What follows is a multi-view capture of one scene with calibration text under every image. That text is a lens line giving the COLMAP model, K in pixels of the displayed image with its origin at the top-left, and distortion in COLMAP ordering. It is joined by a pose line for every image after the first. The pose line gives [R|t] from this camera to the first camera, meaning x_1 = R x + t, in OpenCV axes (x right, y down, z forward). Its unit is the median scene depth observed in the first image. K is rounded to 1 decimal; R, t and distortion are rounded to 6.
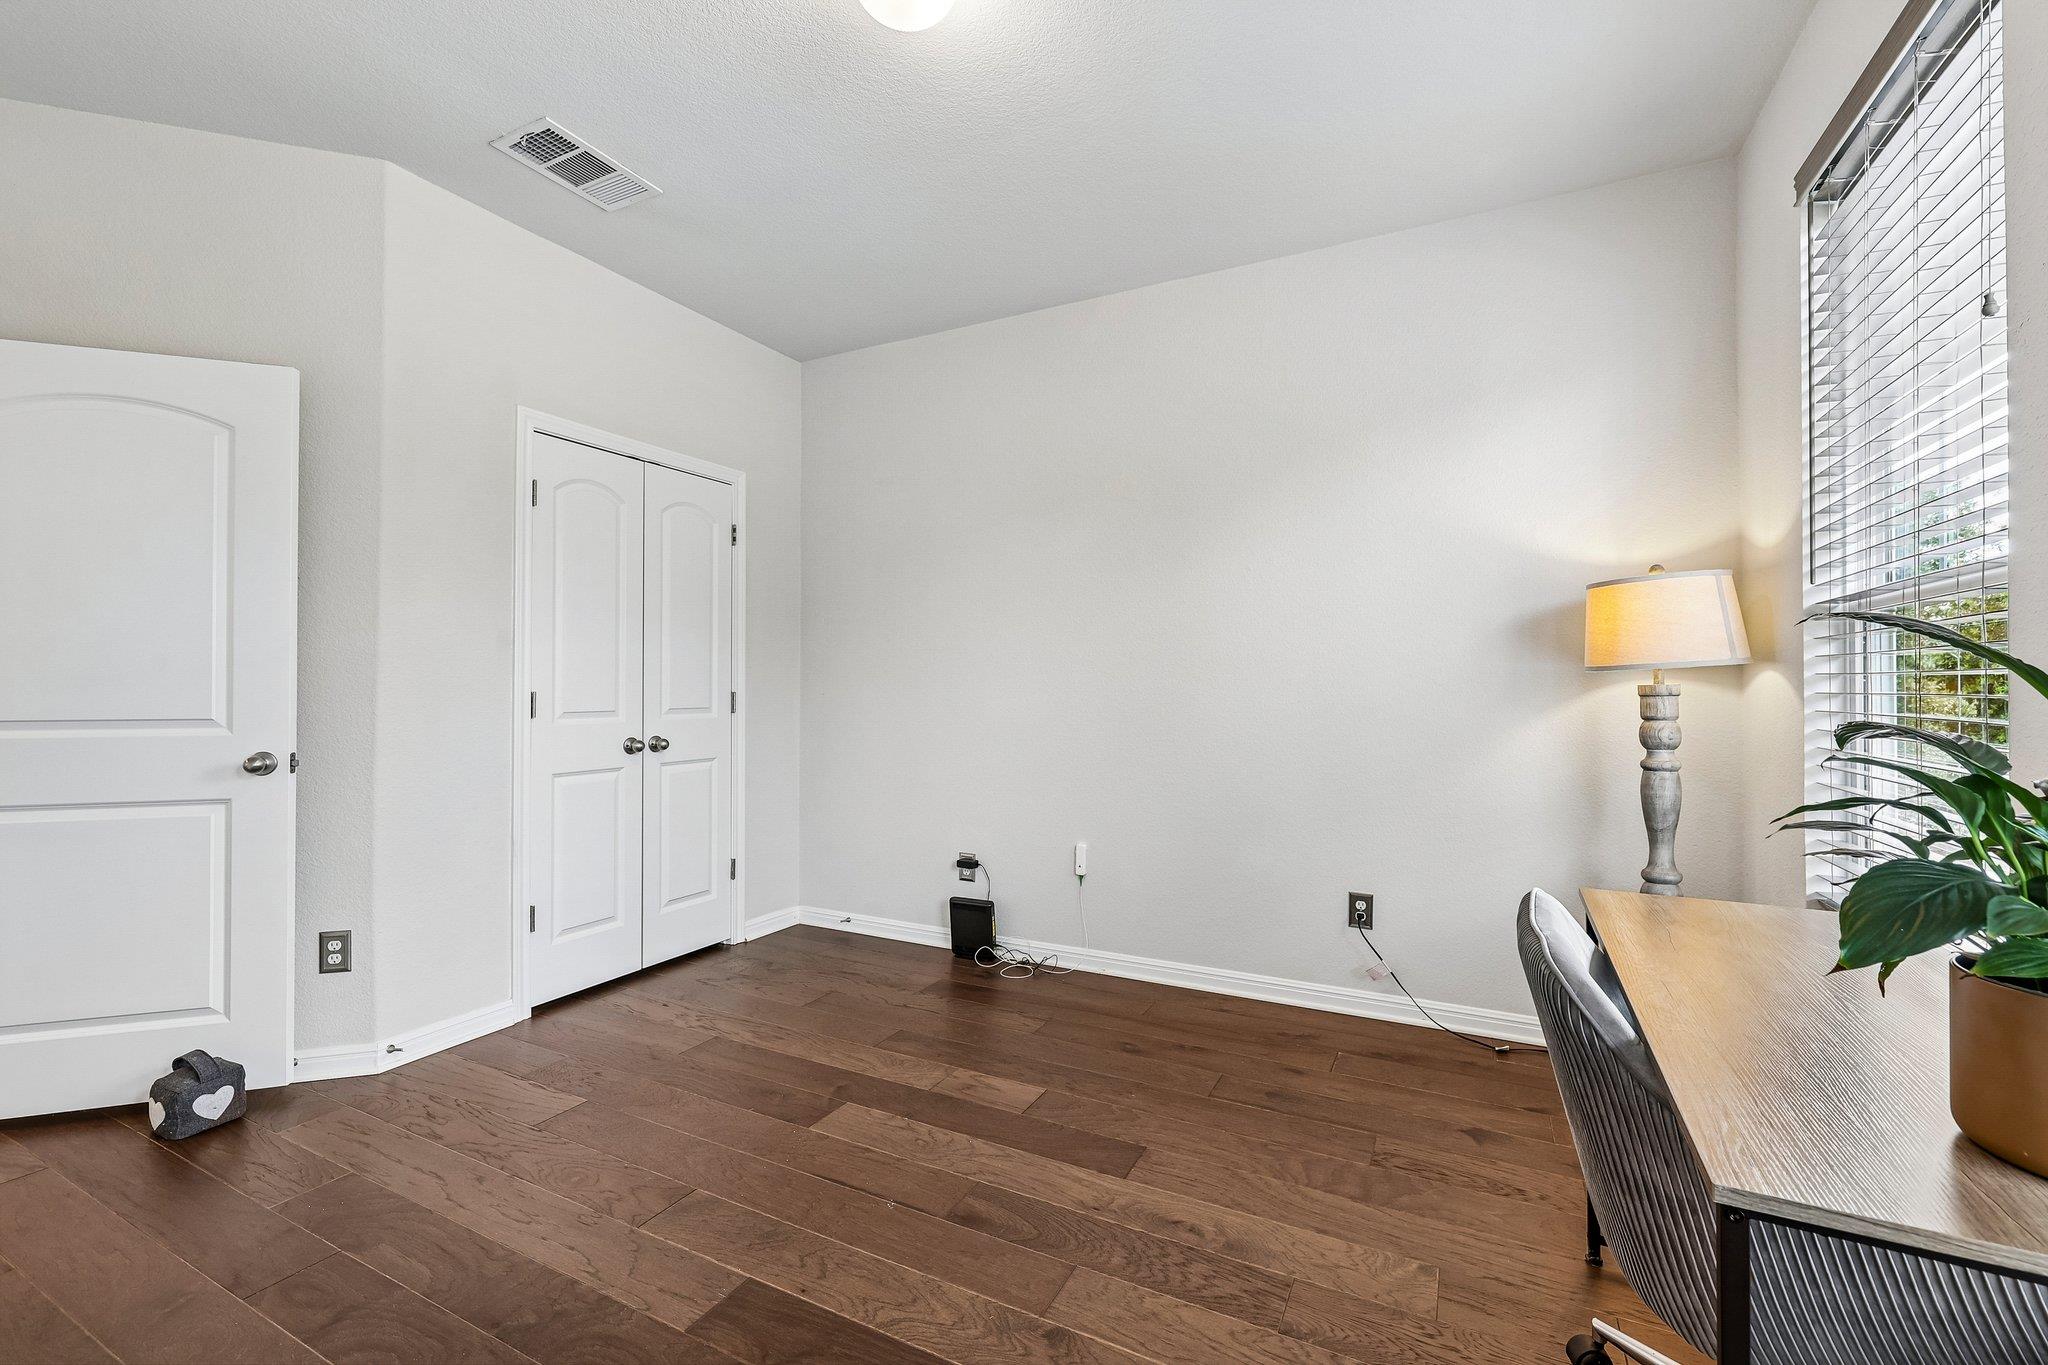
lens RADIAL K [[861.8, 0, 1028.0], [0, 861.8, 680.7], [0, 0, 1]] dist [-0.000179, -0.000277]
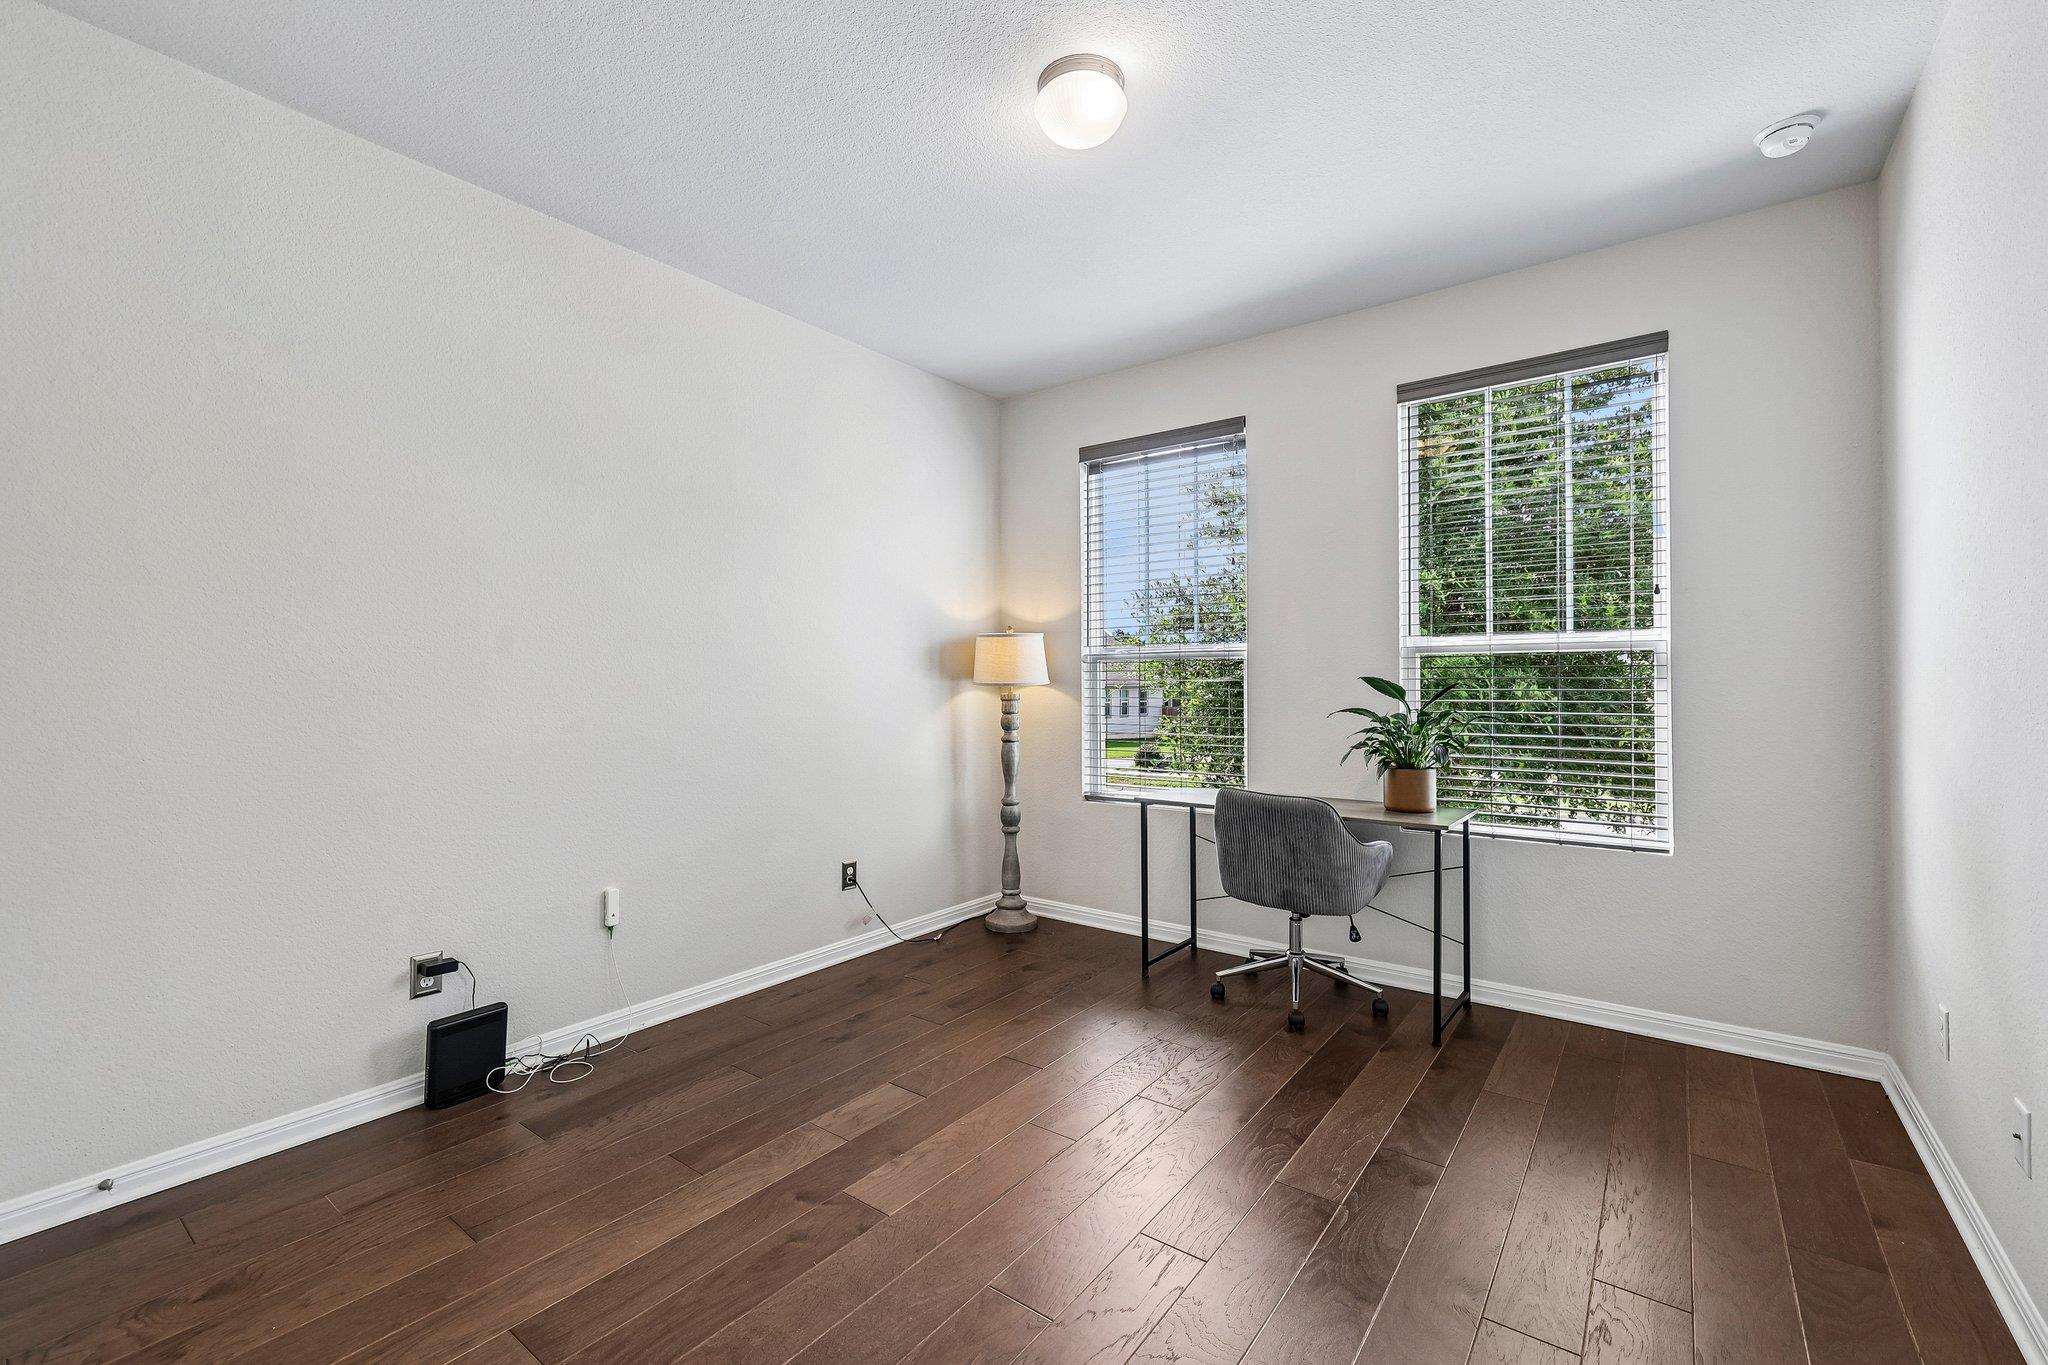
lens RADIAL K [[861.8, 0, 1028.0], [0, 861.8, 680.7], [0, 0, 1]] dist [-0.000179, -0.000277]
pose [[0.170983, 0.003300, 0.985268, -0.857895], [-0.002794, 0.999992, -0.002865, -0.014474], [-0.985270, -0.002263, 0.170991, 0.563094]]
